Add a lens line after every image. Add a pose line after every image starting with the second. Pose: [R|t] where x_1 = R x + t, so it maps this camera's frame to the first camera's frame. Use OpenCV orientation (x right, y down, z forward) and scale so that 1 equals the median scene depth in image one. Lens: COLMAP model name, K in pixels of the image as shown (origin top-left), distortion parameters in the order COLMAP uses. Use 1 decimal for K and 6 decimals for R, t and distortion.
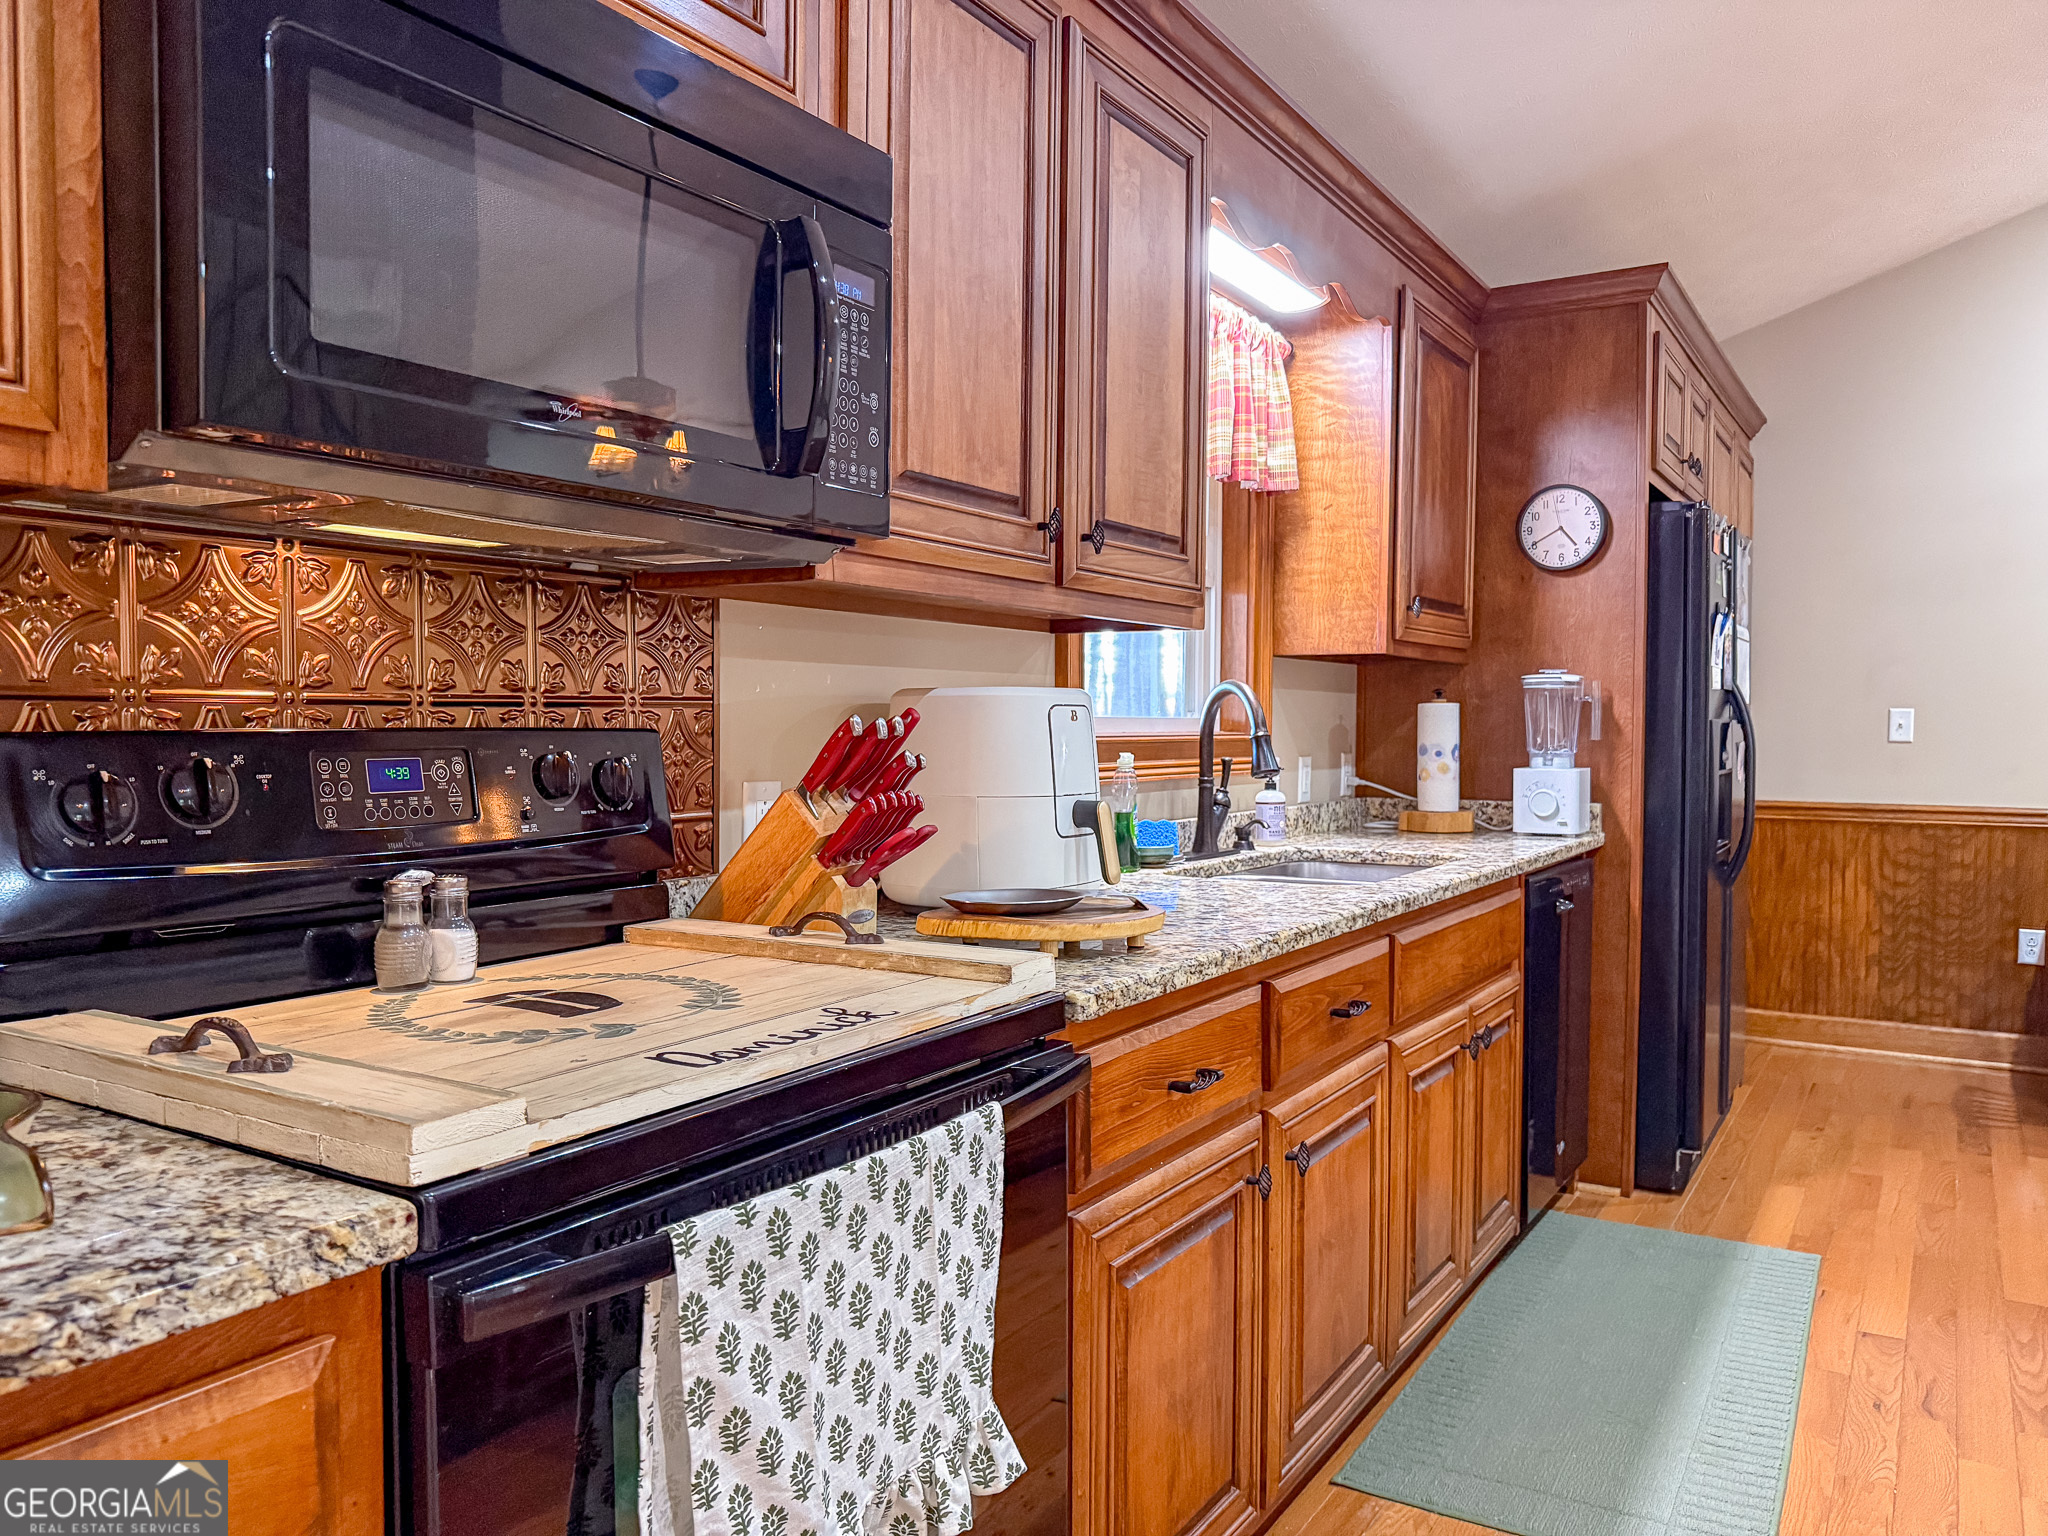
lens RADIAL K [[1466.0, 0, 1024.0], [0, 1466.0, 768.0], [0, 0, 1]] dist [0.023944, -0.083618]
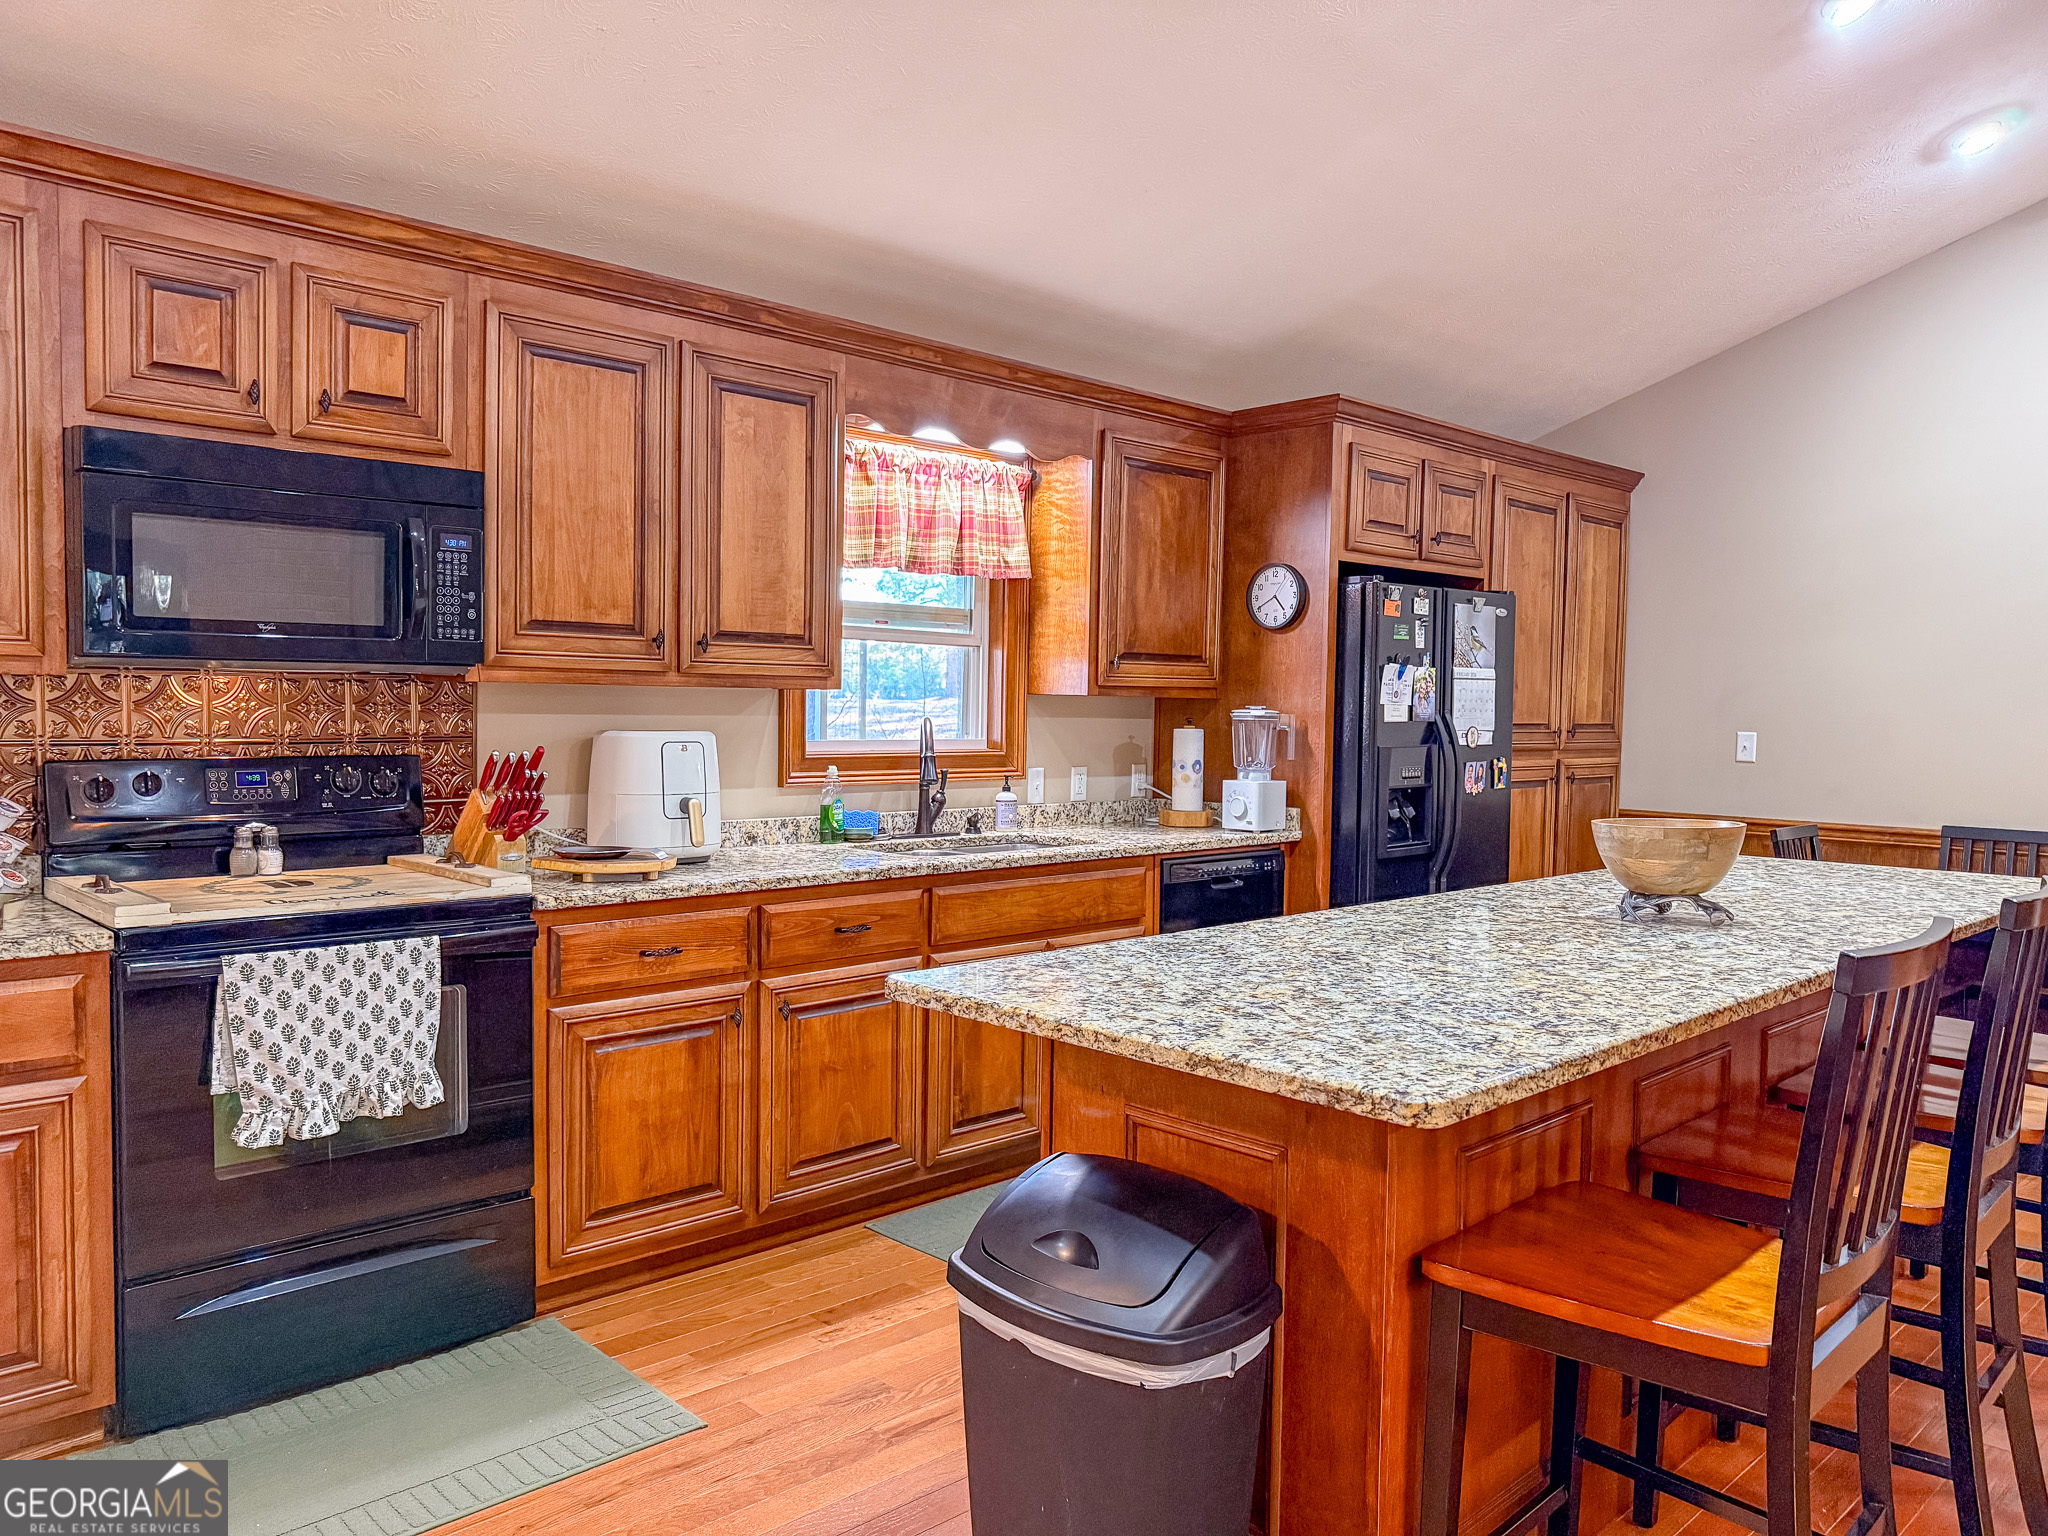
lens RADIAL K [[1454.0, 0, 1024.0], [0, 1454.0, 768.0], [0, 0, 1]] dist [-0.024937, -0.000550]
pose [[0.969906, 0.020903, -0.242580, 0.913103], [-0.018530, 0.999756, 0.012060, -0.044213], [0.242773, -0.007202, 0.970056, -0.601220]]
